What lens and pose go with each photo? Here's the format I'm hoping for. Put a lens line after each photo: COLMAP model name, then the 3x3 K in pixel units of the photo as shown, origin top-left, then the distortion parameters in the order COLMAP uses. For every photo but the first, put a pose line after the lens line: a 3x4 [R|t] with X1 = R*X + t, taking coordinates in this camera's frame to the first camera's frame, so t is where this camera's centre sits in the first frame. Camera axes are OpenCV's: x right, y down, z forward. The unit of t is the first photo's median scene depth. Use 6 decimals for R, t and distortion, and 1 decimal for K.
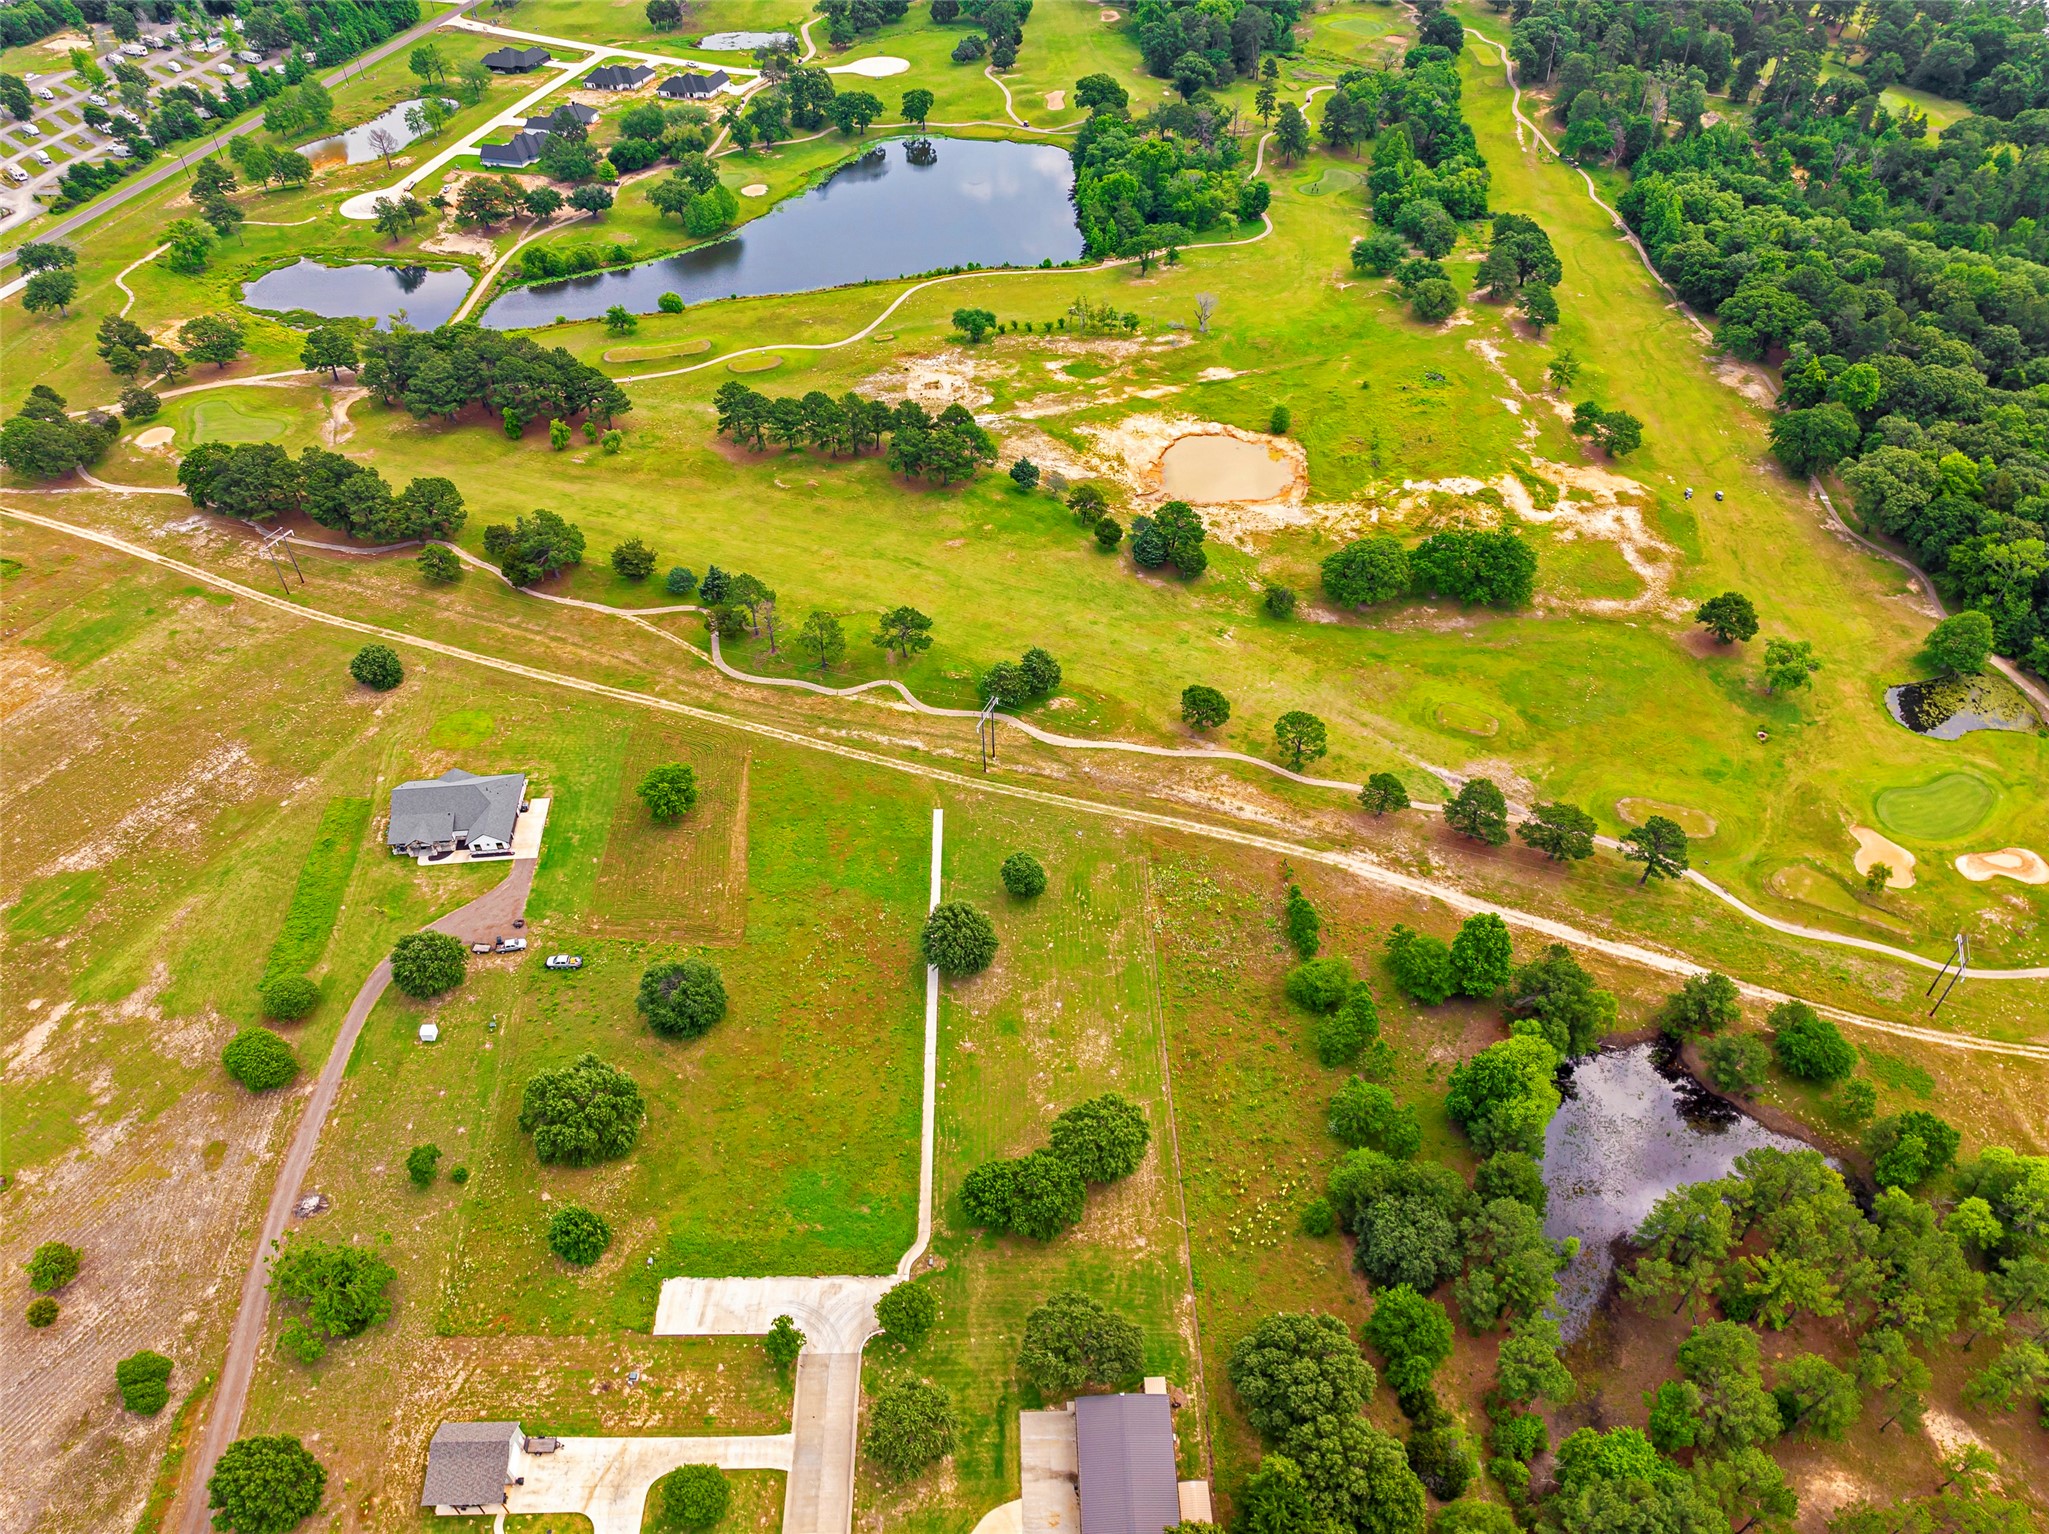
lens RADIAL K [[1447.2, 0, 1028.4], [0, 1447.2, 757.6], [0, 0, 1]] dist [-0.047599, 0.018533]
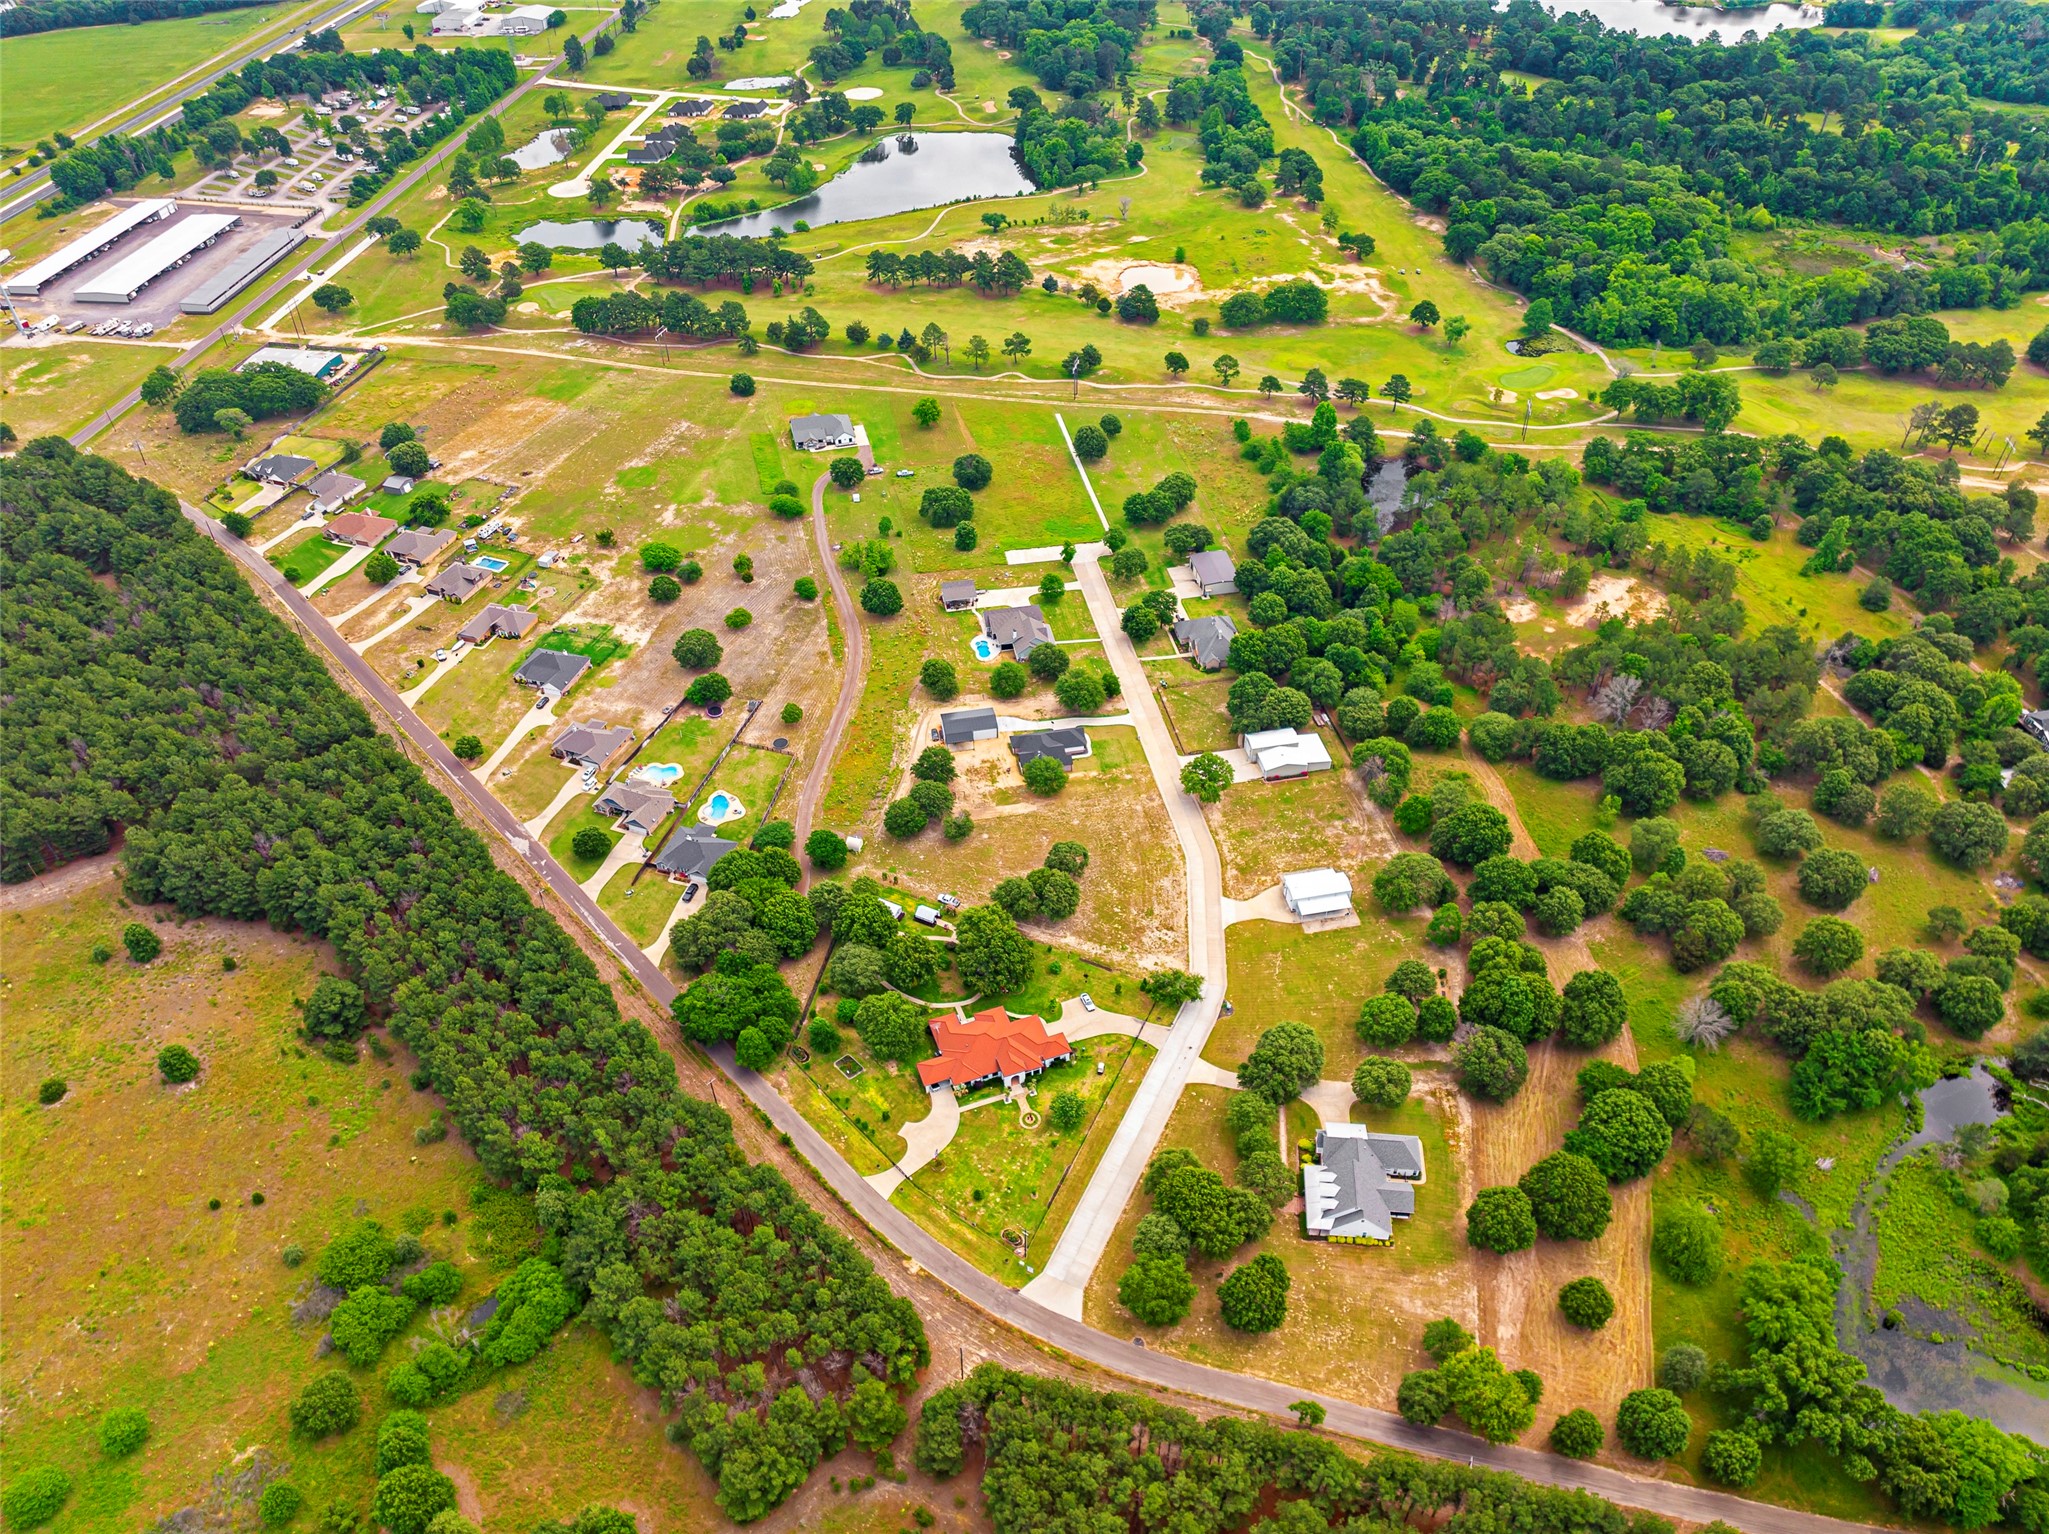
lens RADIAL K [[1447.2, 0, 1028.4], [0, 1447.2, 757.6], [0, 0, 1]] dist [-0.047599, 0.018533]
pose [[0.987207, -0.105761, 0.119315, -0.340059], [0.110807, 0.993173, -0.036465, 0.503336], [-0.114644, 0.049220, 0.992187, -0.842838]]
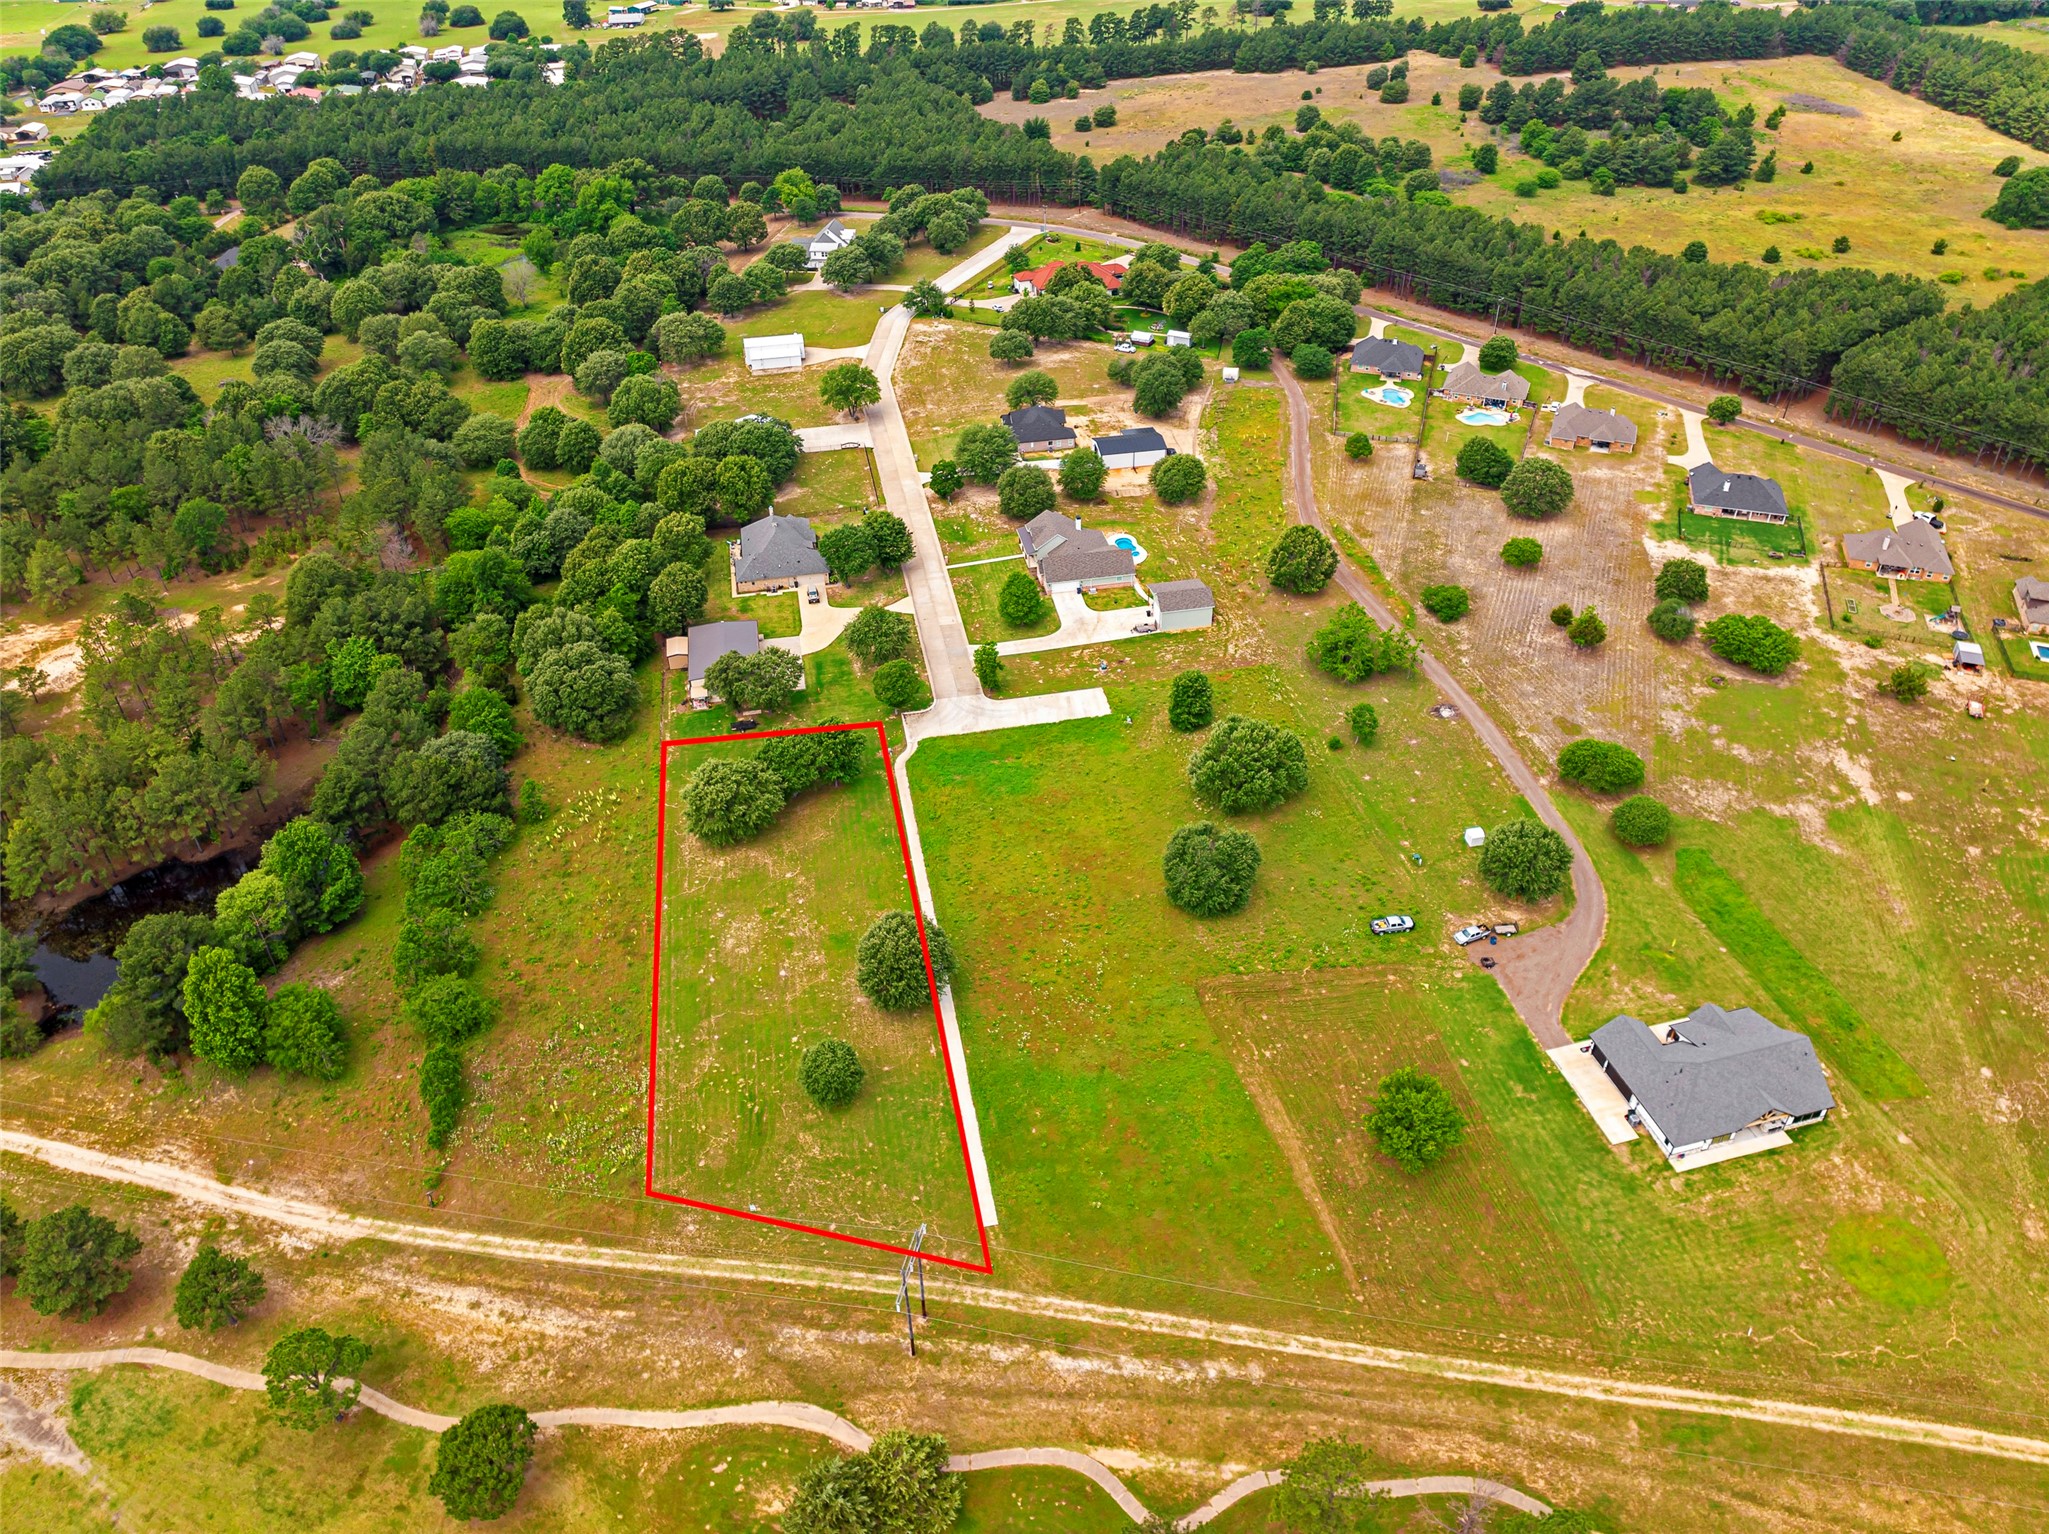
lens RADIAL K [[1441.9, 0, 1024.5], [0, 1441.9, 767.0], [0, 0, 1]] dist [-0.063273, 0.037104]
pose [[-0.986449, 0.116736, -0.115283, -0.026123], [-0.092793, 0.182509, 0.978816, -0.501538], [0.135303, 0.976250, -0.169204, 0.789554]]
